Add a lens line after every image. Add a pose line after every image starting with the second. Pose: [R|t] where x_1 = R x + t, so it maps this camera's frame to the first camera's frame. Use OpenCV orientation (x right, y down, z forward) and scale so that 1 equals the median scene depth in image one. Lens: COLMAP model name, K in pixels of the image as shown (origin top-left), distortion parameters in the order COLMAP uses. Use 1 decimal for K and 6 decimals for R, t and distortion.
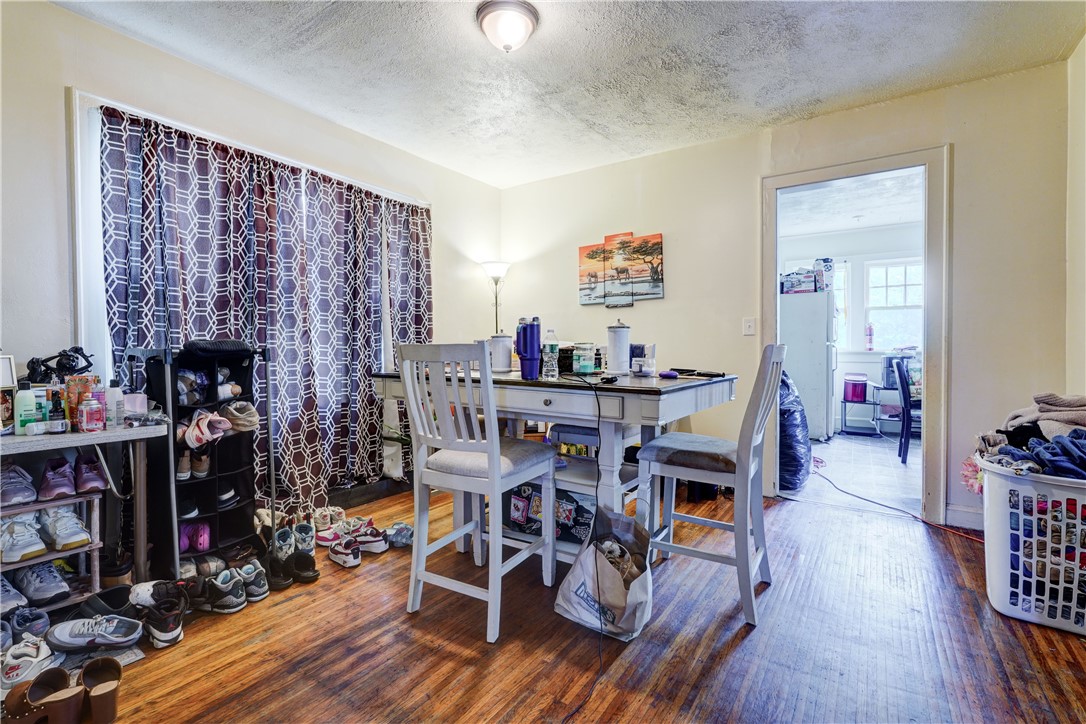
lens RADIAL K [[501.9, 0, 543.9], [0, 501.9, 357.8], [0, 0, 1]] dist [-0.001937, 0.000237]
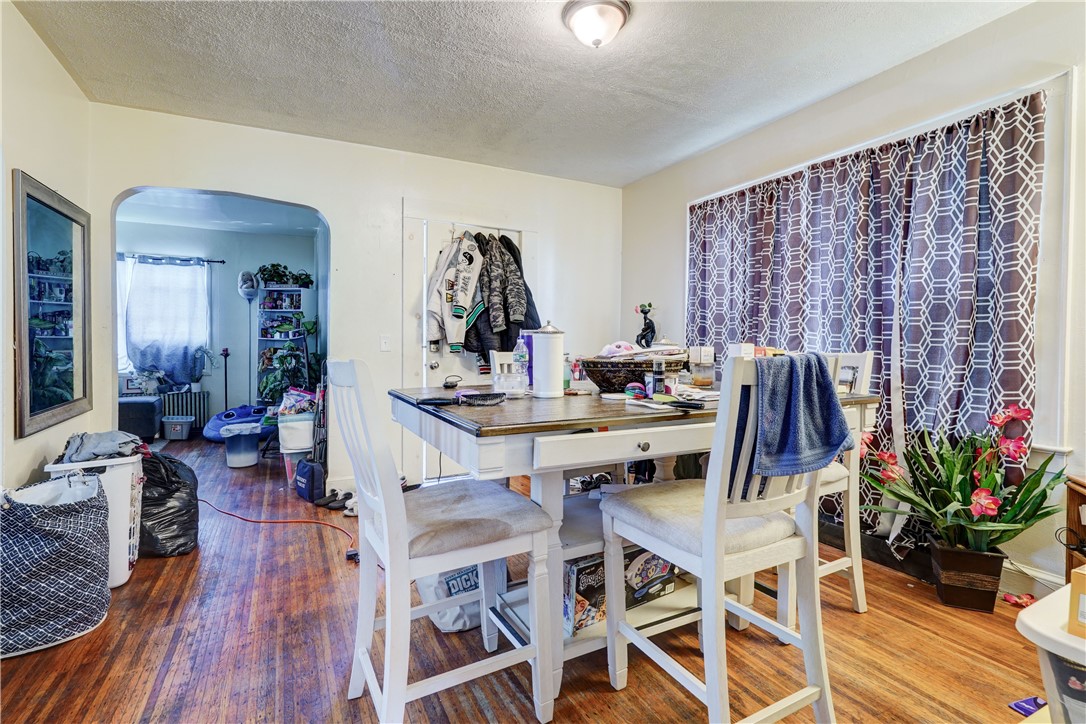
lens RADIAL K [[501.9, 0, 541.9], [0, 501.9, 352.7], [0, 0, 1]] dist [-0.001937, 0.000237]
pose [[-0.483056, 0.012788, -0.875496, 0.625429], [-0.020418, 0.999457, 0.025865, -0.030296], [0.875351, 0.030370, -0.482532, 1.016283]]
